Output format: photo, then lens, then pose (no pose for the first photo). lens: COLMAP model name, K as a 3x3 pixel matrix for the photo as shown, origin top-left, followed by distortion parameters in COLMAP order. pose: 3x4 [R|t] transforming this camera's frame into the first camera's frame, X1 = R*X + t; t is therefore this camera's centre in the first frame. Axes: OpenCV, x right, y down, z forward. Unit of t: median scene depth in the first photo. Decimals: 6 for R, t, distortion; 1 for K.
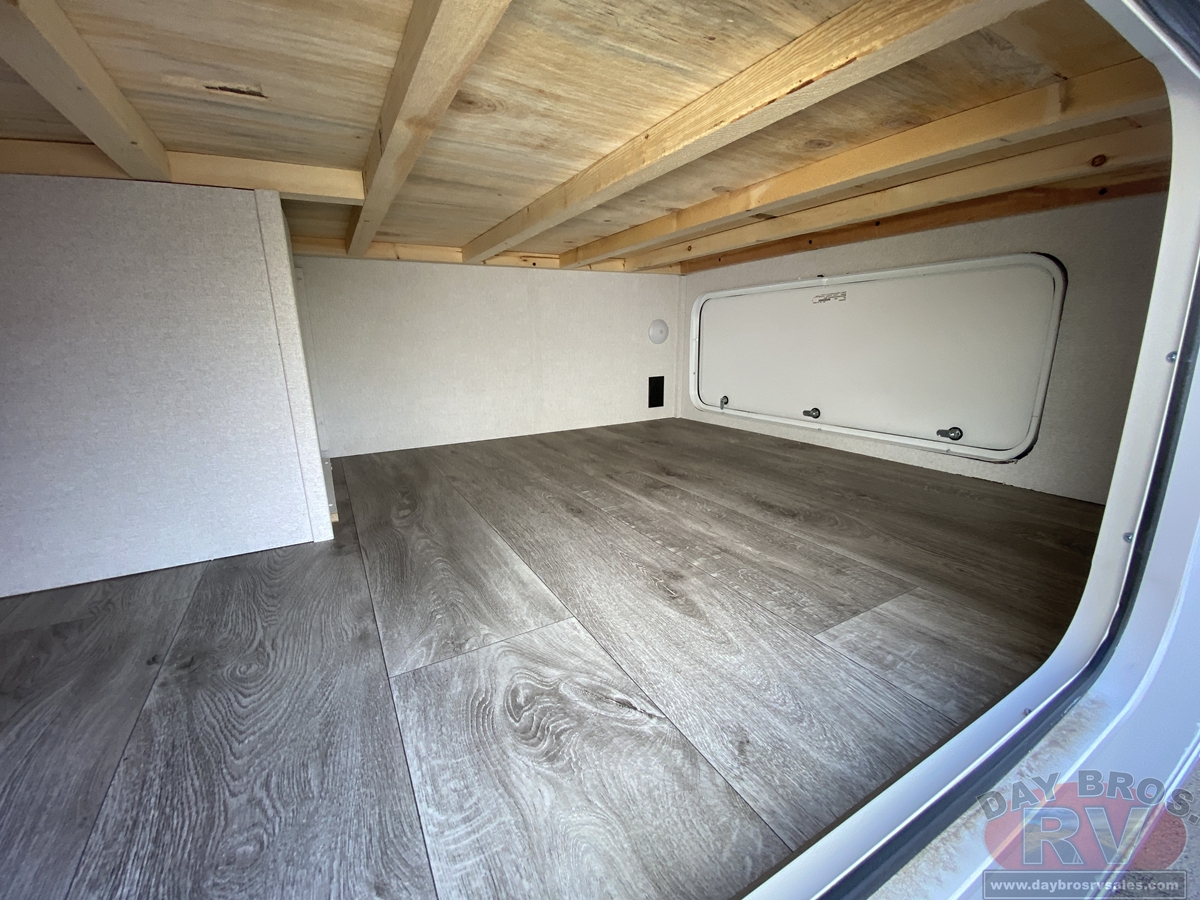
lens RADIAL K [[491.8, 0, 600.0], [0, 491.8, 450.0], [0, 0, 1]] dist [0.002765, -0.015083]
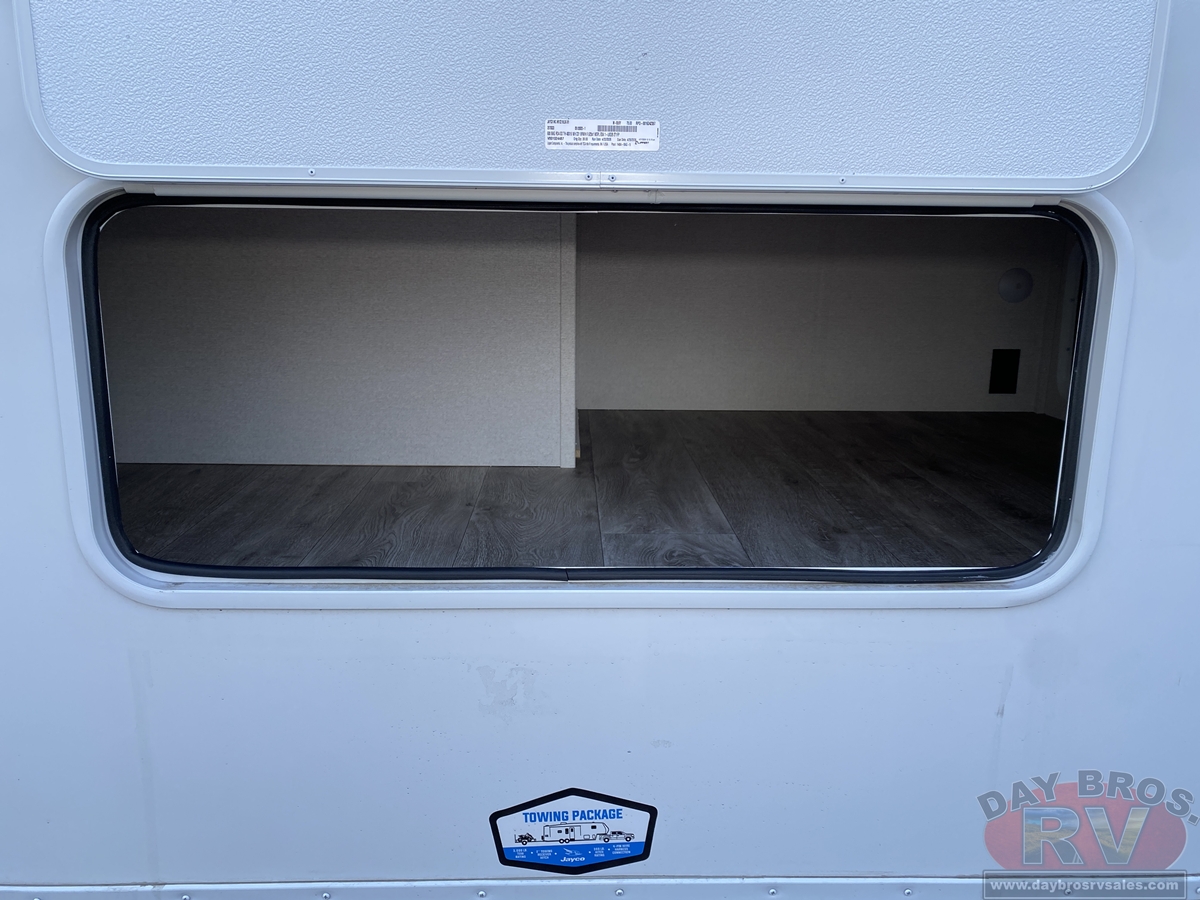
lens RADIAL K [[915.3, 0, 600.0], [0, 915.3, 450.0], [0, 0, 1]] dist [0.148599, -0.309764]
pose [[0.886317, 0.127481, -0.445187, 0.638041], [-0.132196, 0.991010, 0.020593, 0.113060], [0.443809, 0.040600, 0.895201, -1.241991]]
